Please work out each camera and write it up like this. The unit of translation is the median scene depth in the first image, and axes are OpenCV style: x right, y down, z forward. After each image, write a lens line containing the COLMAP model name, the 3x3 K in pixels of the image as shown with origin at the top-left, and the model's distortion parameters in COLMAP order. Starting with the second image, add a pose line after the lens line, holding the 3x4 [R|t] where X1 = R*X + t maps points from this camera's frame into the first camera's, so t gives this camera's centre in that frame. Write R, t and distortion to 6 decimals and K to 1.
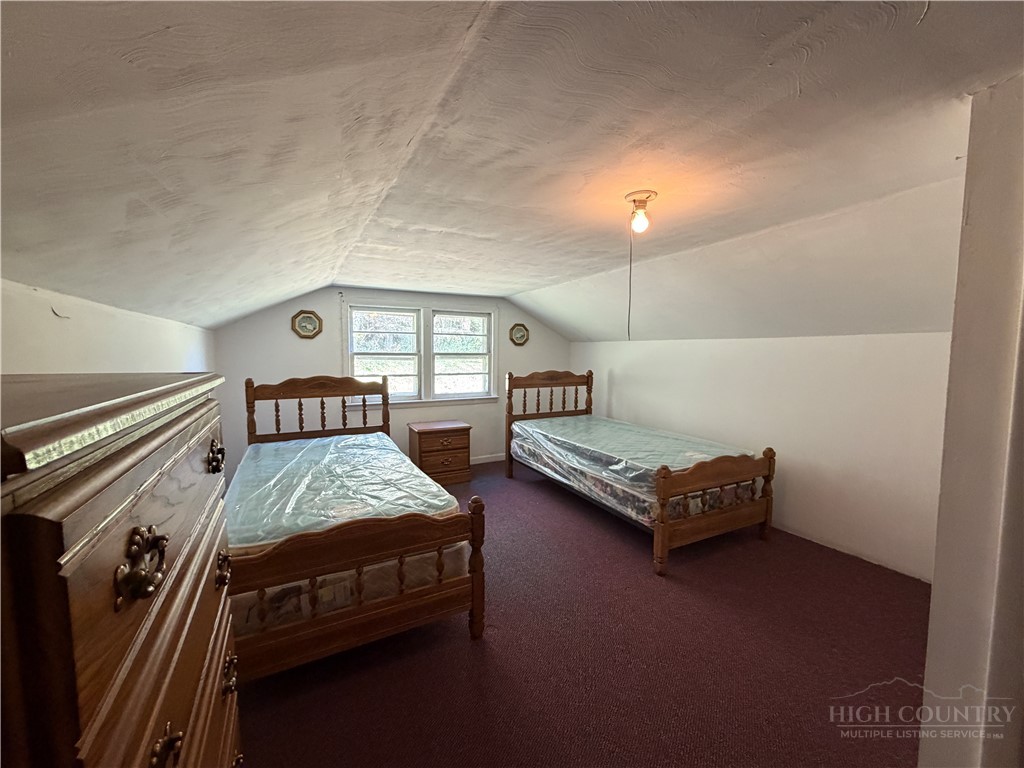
lens RADIAL K [[408.4, 0, 509.2], [0, 408.4, 383.5], [0, 0, 1]] dist [0.000667, 0.000010]
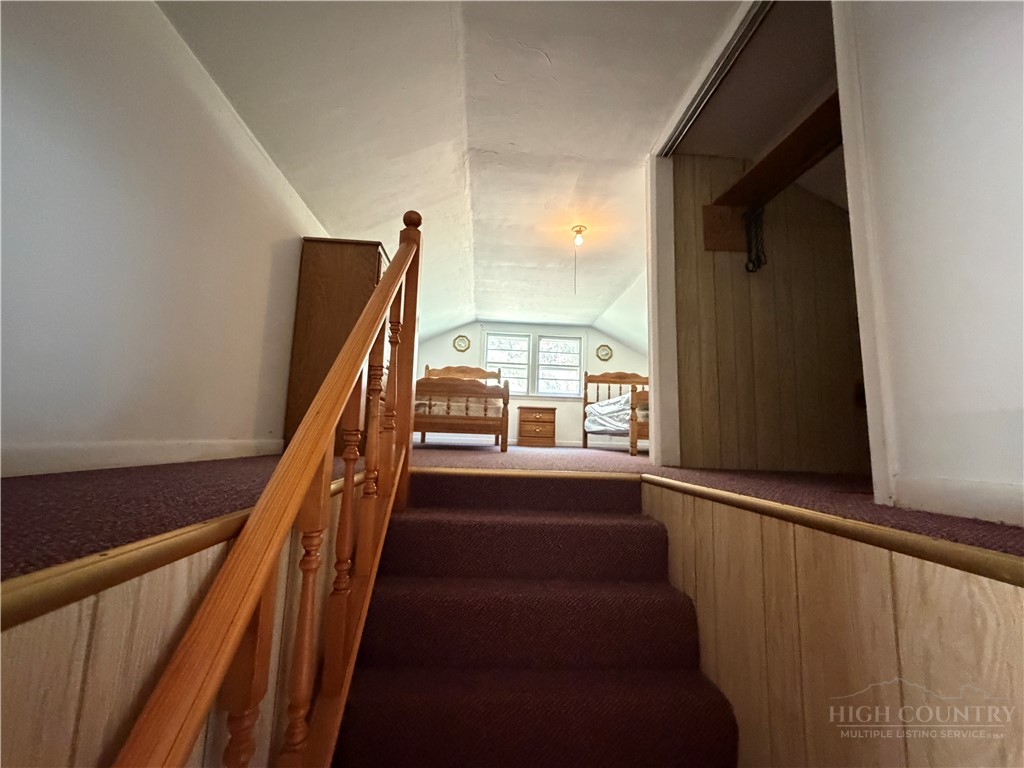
lens RADIAL K [[408.4, 0, 509.2], [0, 408.4, 383.5], [0, 0, 1]] dist [0.000667, 0.000010]
pose [[0.911097, -0.025751, -0.411387, 0.334610], [-0.061888, 0.978187, -0.198292, 0.305285], [0.407520, 0.206123, 0.889630, -0.345333]]
